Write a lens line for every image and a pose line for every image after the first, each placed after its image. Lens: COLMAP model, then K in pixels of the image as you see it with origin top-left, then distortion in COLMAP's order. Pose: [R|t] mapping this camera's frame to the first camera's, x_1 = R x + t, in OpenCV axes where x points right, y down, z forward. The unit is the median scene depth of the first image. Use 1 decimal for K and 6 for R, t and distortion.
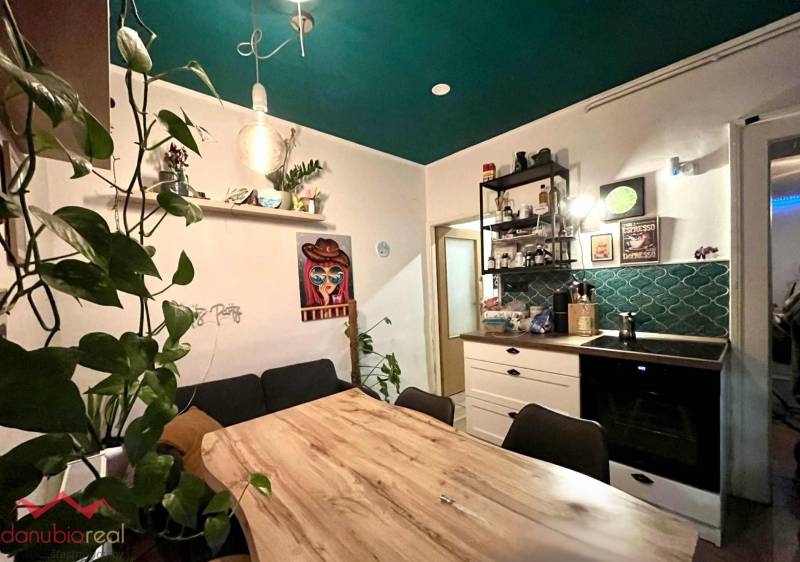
lens RADIAL K [[323.9, 0, 401.4], [0, 323.9, 299.2], [0, 0, 1]] dist [-0.000337, -0.000194]
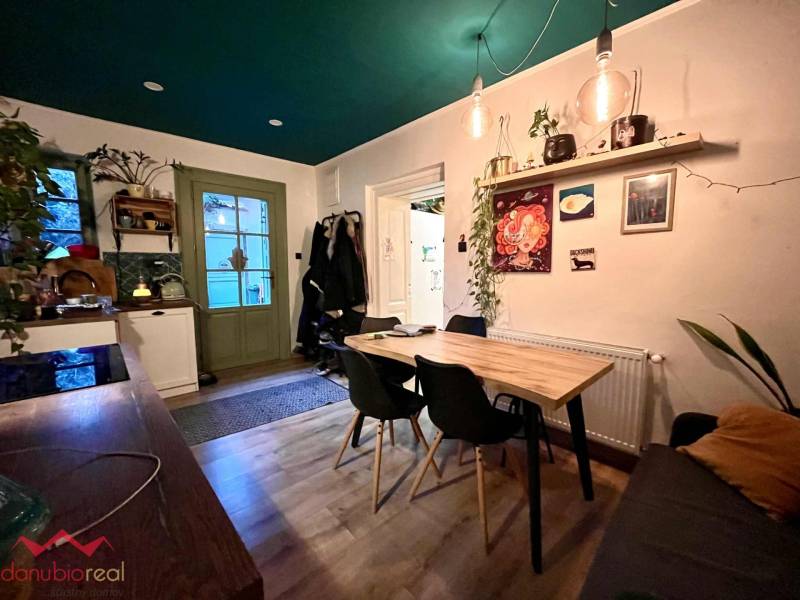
lens RADIAL K [[323.5, 0, 400.0], [0, 323.5, 300.0], [0, 0, 1]] dist [-0.002067, -0.000180]
pose [[-0.998582, 0.049038, -0.020703, 0.123754], [0.045412, 0.987755, 0.149261, -0.020055], [0.027769, 0.148109, -0.988581, 1.151558]]
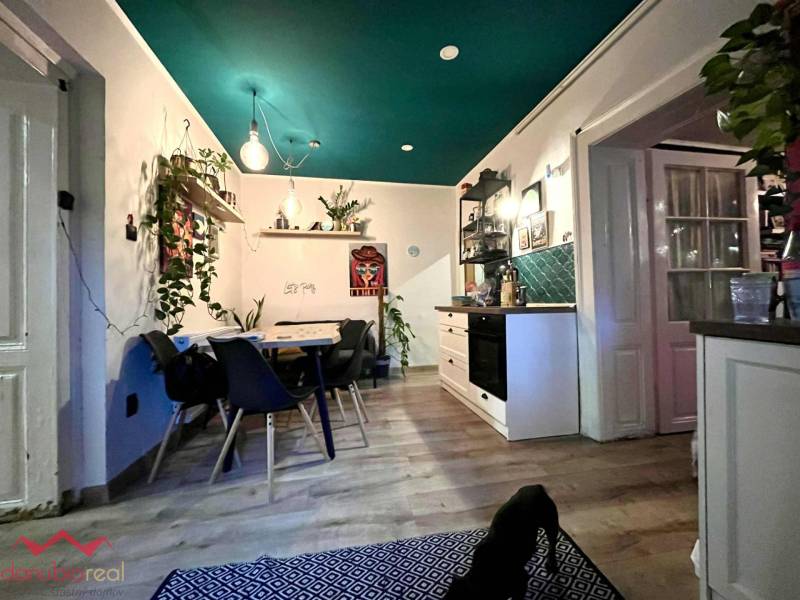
lens RADIAL K [[323.5, 0, 400.0], [0, 323.5, 300.0], [0, 0, 1]] dist [-0.002067, -0.000180]
pose [[0.857464, 0.022173, -0.514066, 0.808349], [-0.040830, 0.998853, -0.025022, 0.126025], [0.512921, 0.042444, 0.857386, -0.309498]]
